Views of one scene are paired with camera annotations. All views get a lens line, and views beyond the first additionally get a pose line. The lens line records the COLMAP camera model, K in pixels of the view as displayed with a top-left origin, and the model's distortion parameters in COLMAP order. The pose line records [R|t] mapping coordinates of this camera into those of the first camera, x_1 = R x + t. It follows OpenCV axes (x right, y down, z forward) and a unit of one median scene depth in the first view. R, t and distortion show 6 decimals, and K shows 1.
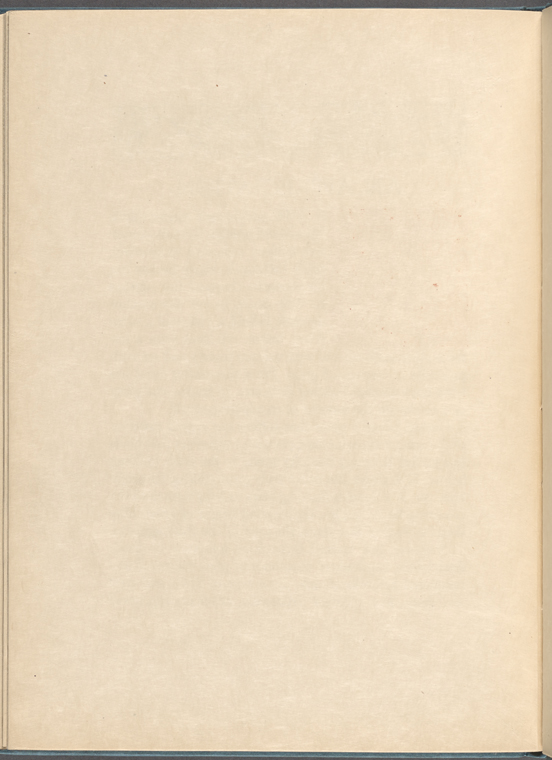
lens RADIAL K [[307.6, 0, 316.3], [0, 307.6, 379.9], [0, 0, 1]] dist [-0.000302, -0.000022]
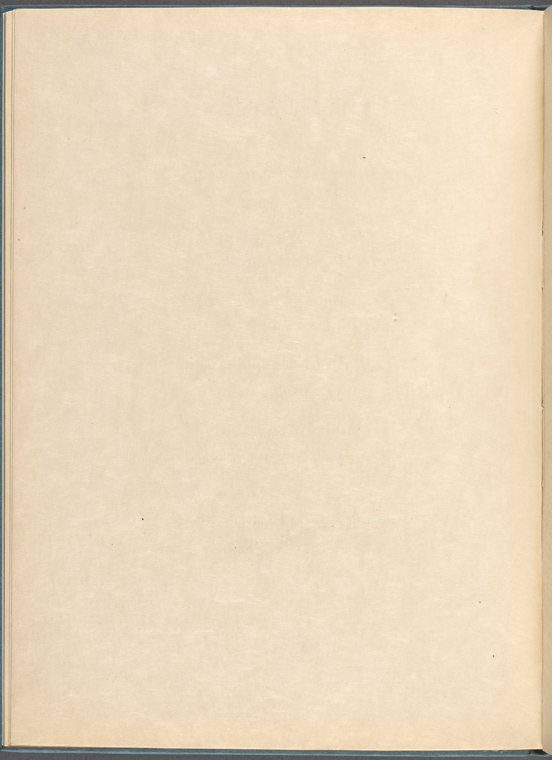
lens RADIAL K [[306.8, 0, 108.0], [0, 306.8, 380.2], [0, 0, 1]] dist [-0.000411, -0.000292]
pose [[0.999995, 0.002070, -0.002228, -0.689757], [-0.002061, 0.999991, 0.003792, -0.000680], [0.002235, -0.003787, 0.999990, 0.003154]]
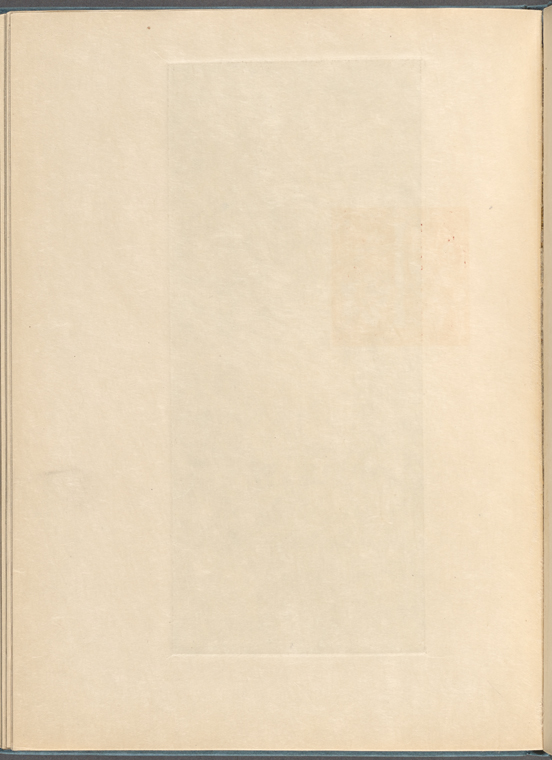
lens RADIAL K [[307.2, 0, 314.8], [0, 307.2, 378.8], [0, 0, 1]] dist [0.000458, -0.000107]
pose [[0.999996, -0.002938, -0.000375, -0.010096], [0.002938, 0.999996, -0.000310, -0.000095], [0.000376, 0.000309, 1.000000, -0.000029]]
